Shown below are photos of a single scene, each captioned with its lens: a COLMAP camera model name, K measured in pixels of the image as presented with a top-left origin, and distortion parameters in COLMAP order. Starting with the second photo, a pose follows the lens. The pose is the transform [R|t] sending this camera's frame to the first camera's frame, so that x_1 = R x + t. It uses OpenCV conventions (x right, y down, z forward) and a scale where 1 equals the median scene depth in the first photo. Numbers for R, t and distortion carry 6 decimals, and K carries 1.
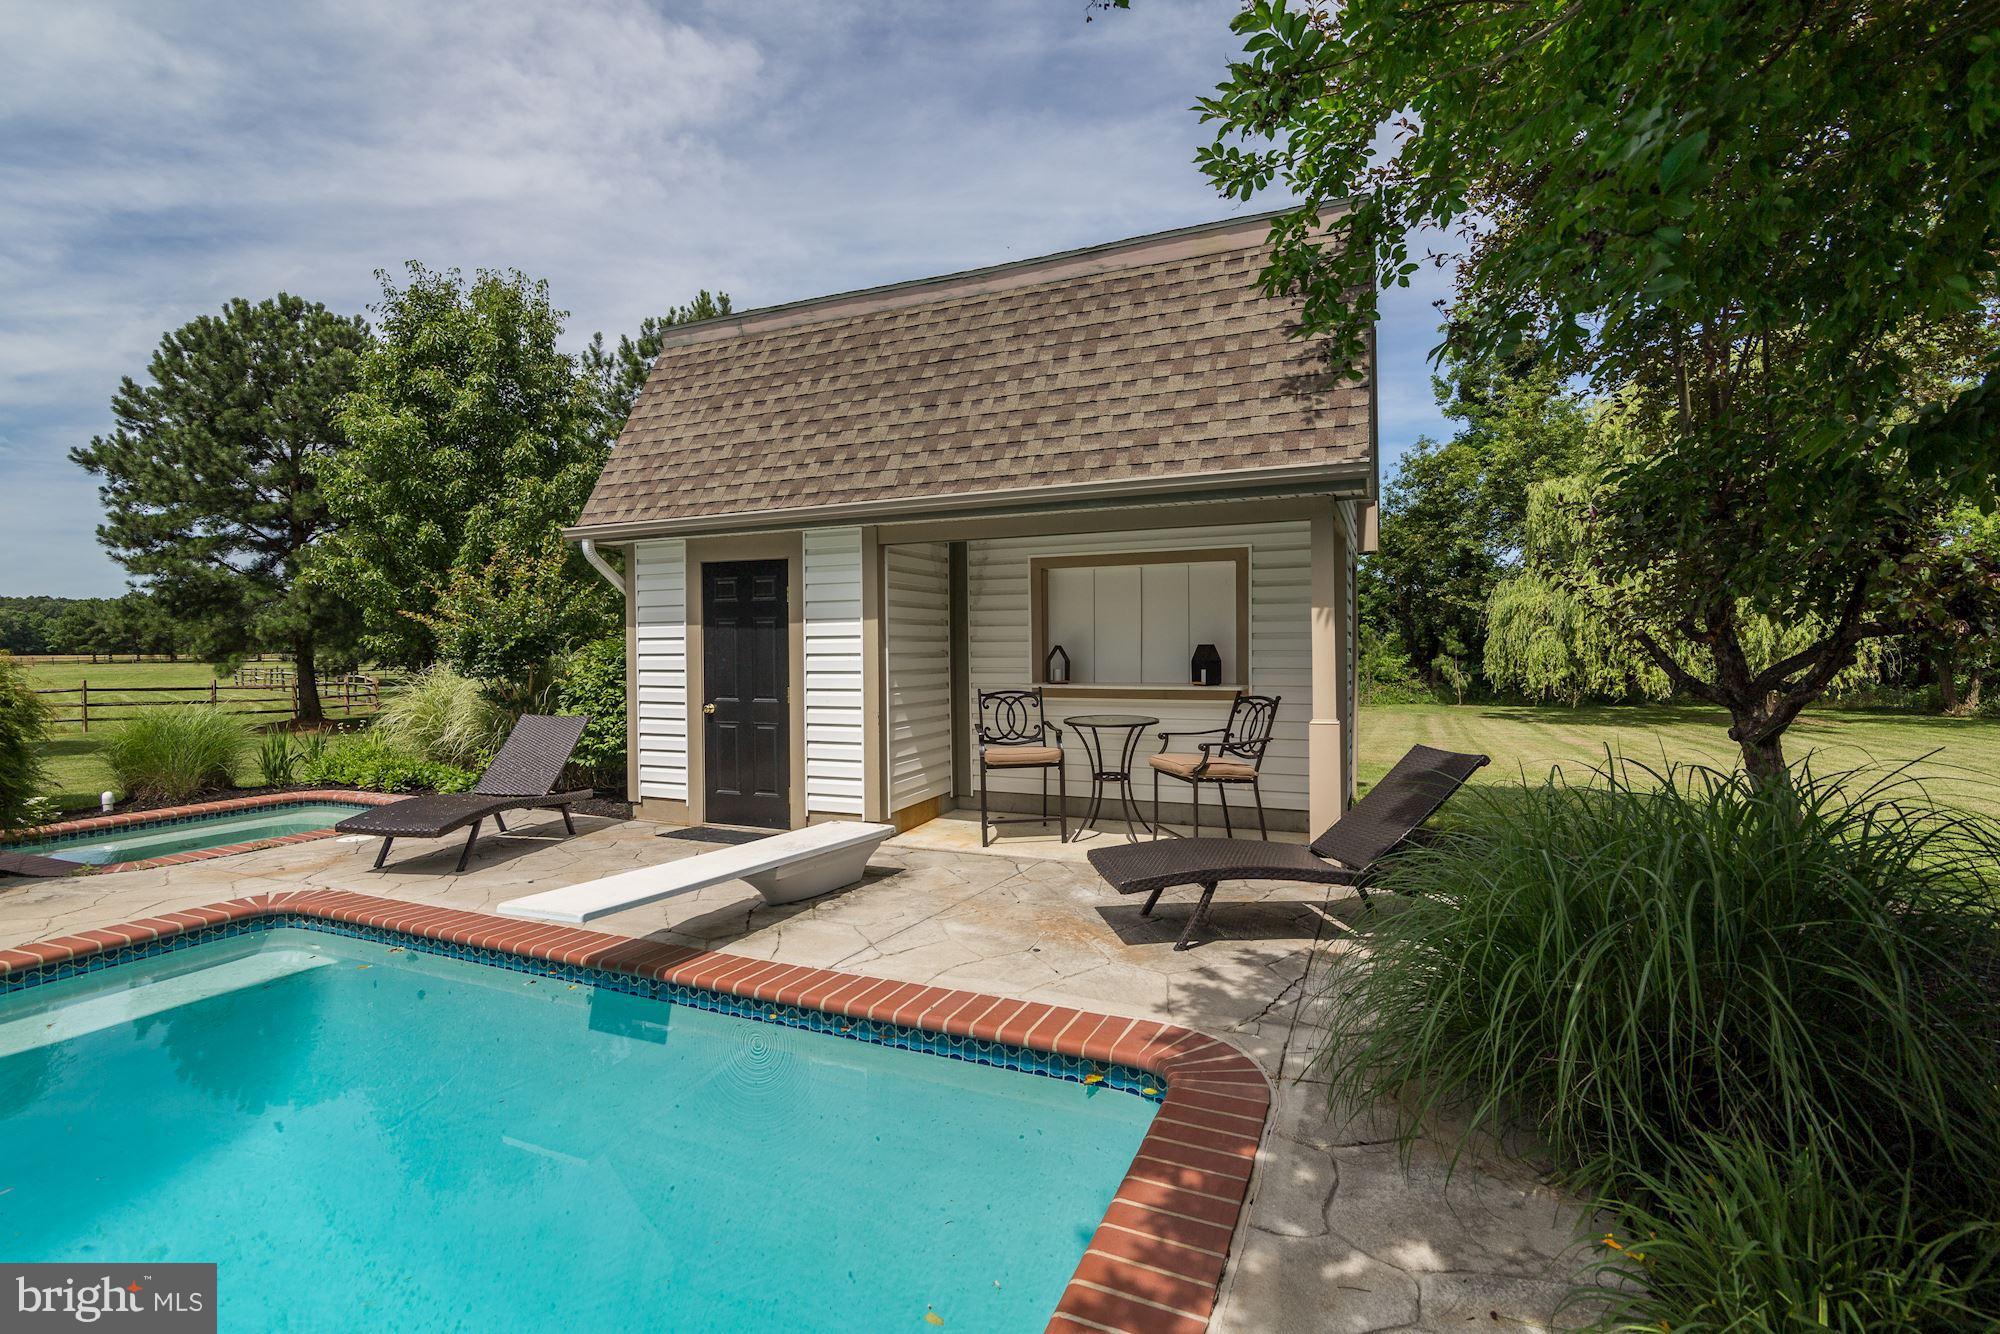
lens RADIAL K [[906.3, 0, 989.8], [0, 906.3, 659.3], [0, 0, 1]] dist [-0.004797, -0.000357]
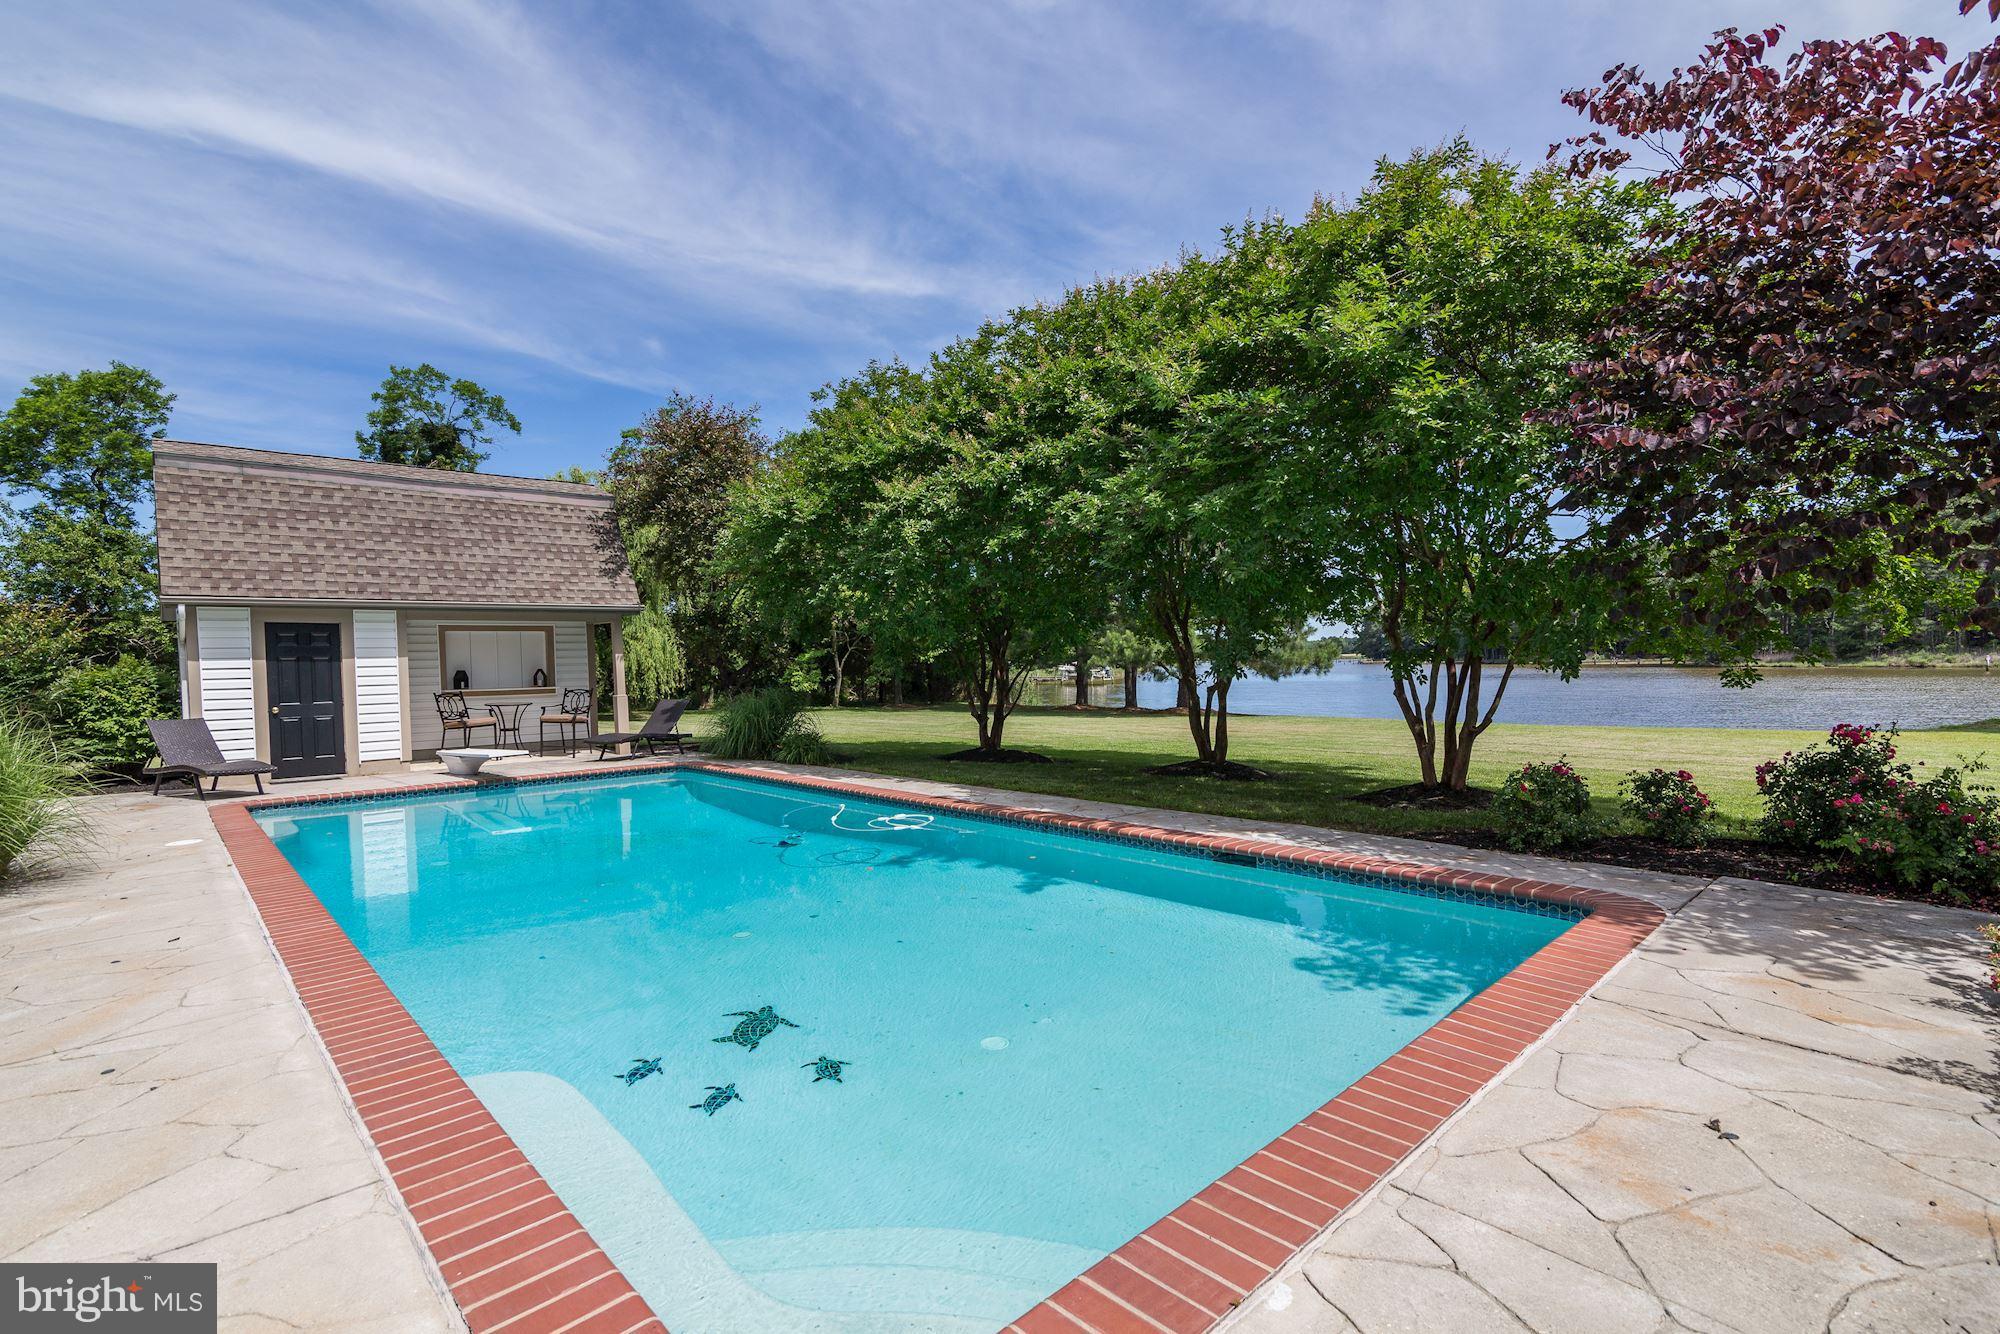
lens RADIAL K [[906.3, 0, 989.8], [0, 906.3, 659.3], [0, 0, 1]] dist [-0.004797, -0.000357]
pose [[0.397391, 0.000652, 0.917649, -1.369865], [0.029244, 0.999483, -0.013375, 0.022069], [-0.917183, 0.032151, 0.397167, -0.906041]]
